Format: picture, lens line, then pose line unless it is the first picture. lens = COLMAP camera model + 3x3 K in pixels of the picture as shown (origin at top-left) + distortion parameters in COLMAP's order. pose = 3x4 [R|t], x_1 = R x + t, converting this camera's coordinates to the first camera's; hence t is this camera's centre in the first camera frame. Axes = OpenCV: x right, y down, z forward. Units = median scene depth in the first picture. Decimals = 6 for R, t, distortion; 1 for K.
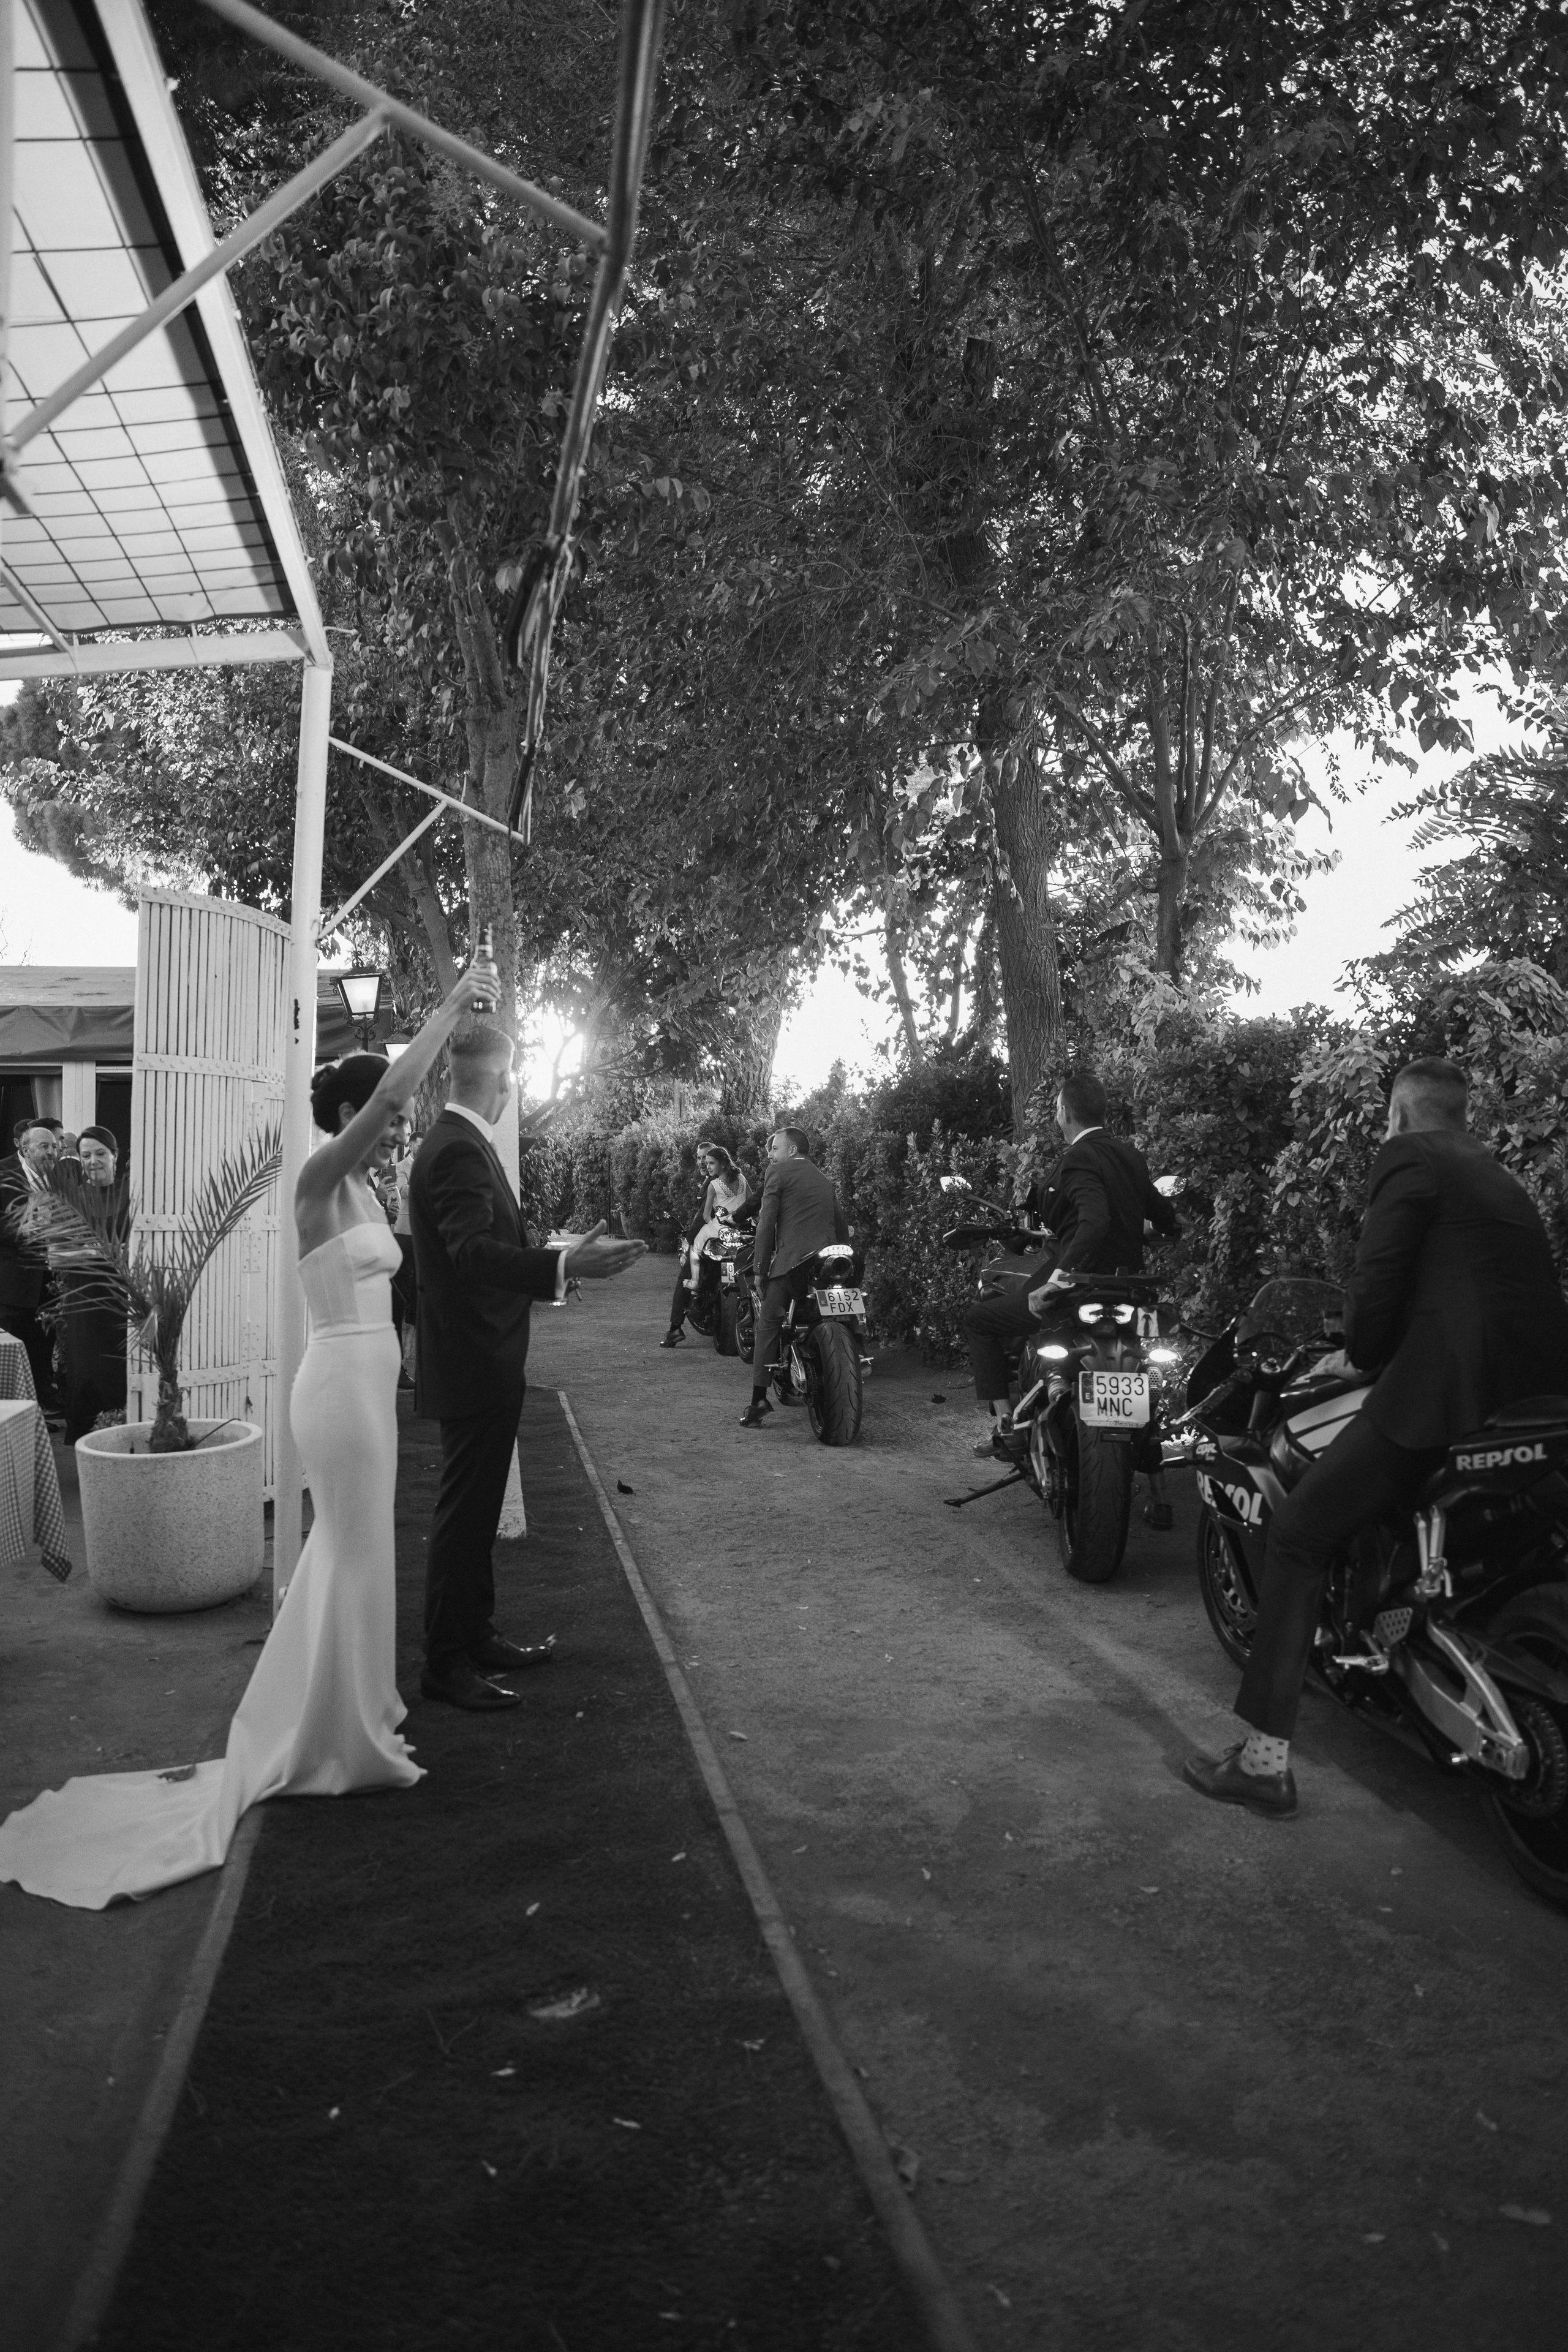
lens RADIAL K [[1619.0, 0, 780.3], [0, 1619.0, 1174.9], [0, 0, 1]] dist [-0.098112, 0.000077]
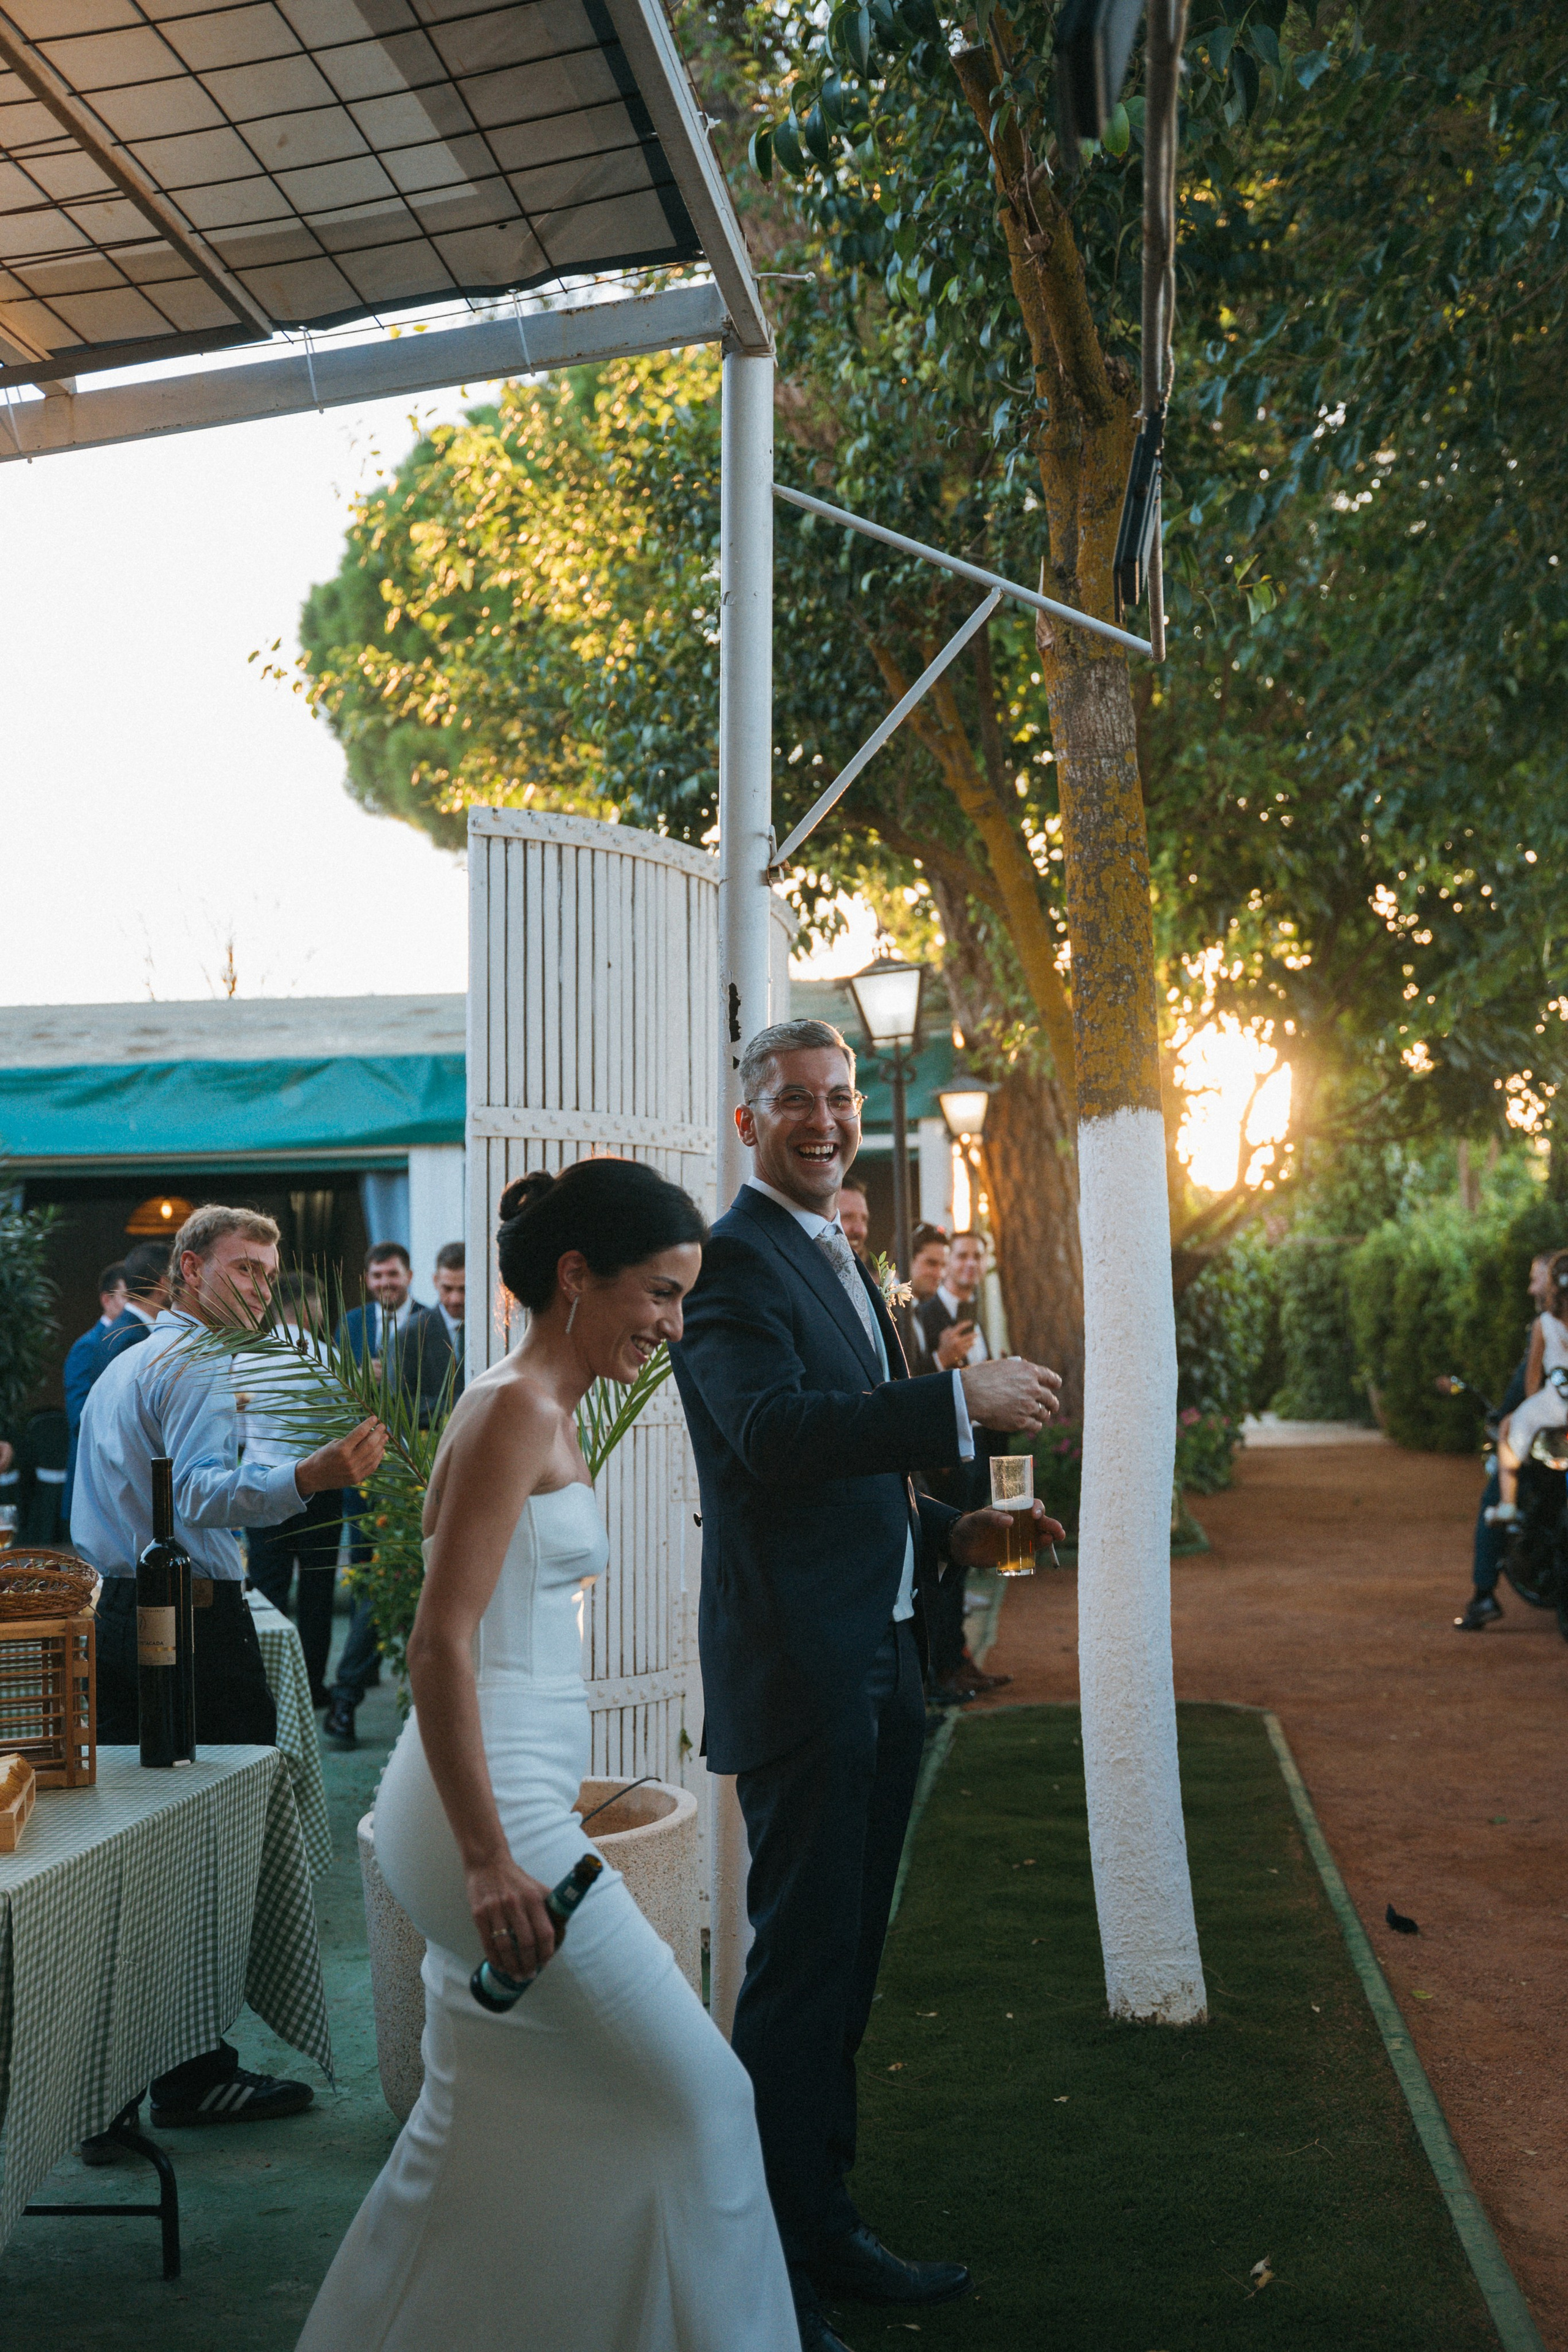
lens RADIAL K [[2540.4, 0, 763.5], [0, 2540.4, 1179.7], [0, 0, 1]] dist [0.003185, 0.000000]
pose [[0.945945, -0.041871, -0.321612, -0.015577], [0.022957, 0.997788, -0.062380, 0.004581], [0.323513, 0.051624, 0.944815, 0.132079]]
